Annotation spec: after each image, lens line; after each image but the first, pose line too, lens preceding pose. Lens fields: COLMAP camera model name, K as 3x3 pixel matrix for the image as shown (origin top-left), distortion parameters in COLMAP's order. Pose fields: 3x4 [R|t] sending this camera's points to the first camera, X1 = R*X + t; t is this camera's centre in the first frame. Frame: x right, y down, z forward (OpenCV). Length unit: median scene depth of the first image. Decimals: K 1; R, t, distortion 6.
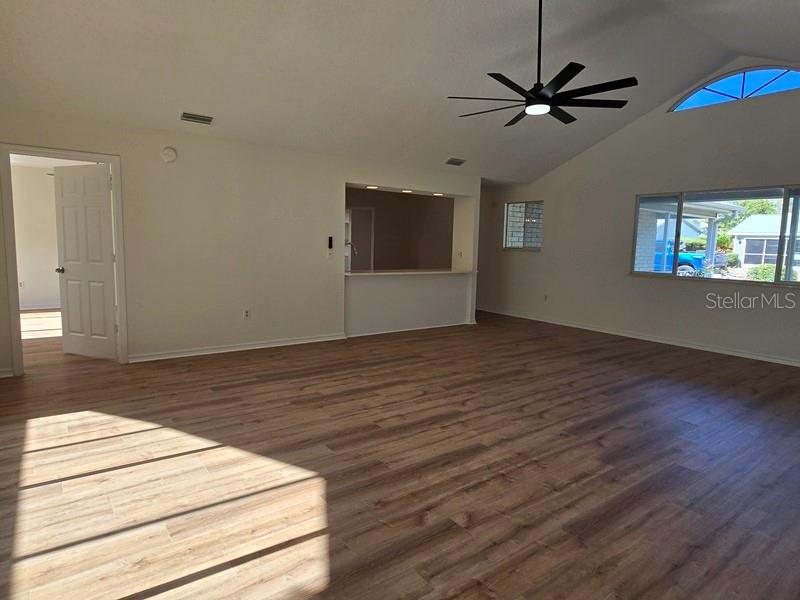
lens RADIAL K [[478.8, 0, 398.1], [0, 478.8, 293.5], [0, 0, 1]] dist [-0.004173, 0.000626]
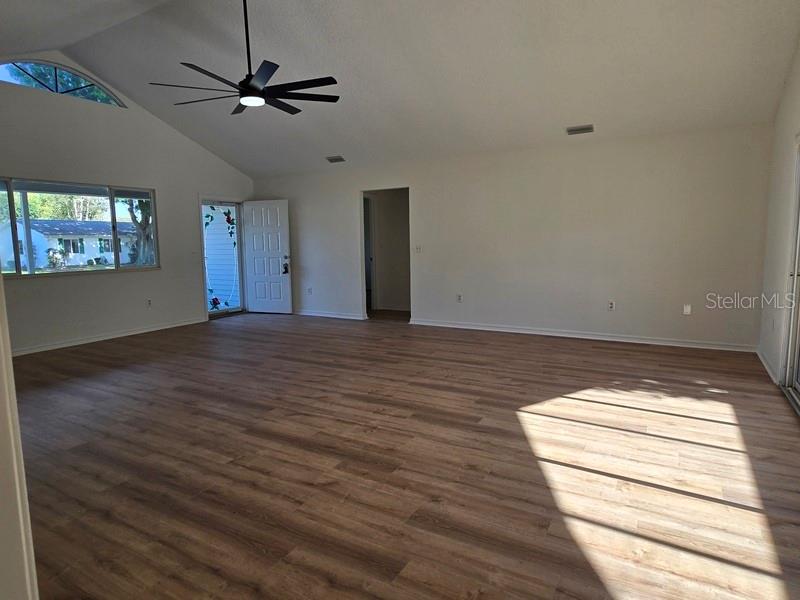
lens RADIAL K [[478.8, 0, 396.5], [0, 478.8, 296.3], [0, 0, 1]] dist [-0.004173, 0.000626]
pose [[-0.387496, -0.123519, 0.913559, -0.832765], [0.109793, 0.977746, 0.178768, -0.138736], [-0.915310, 0.169574, -0.365311, 1.226524]]
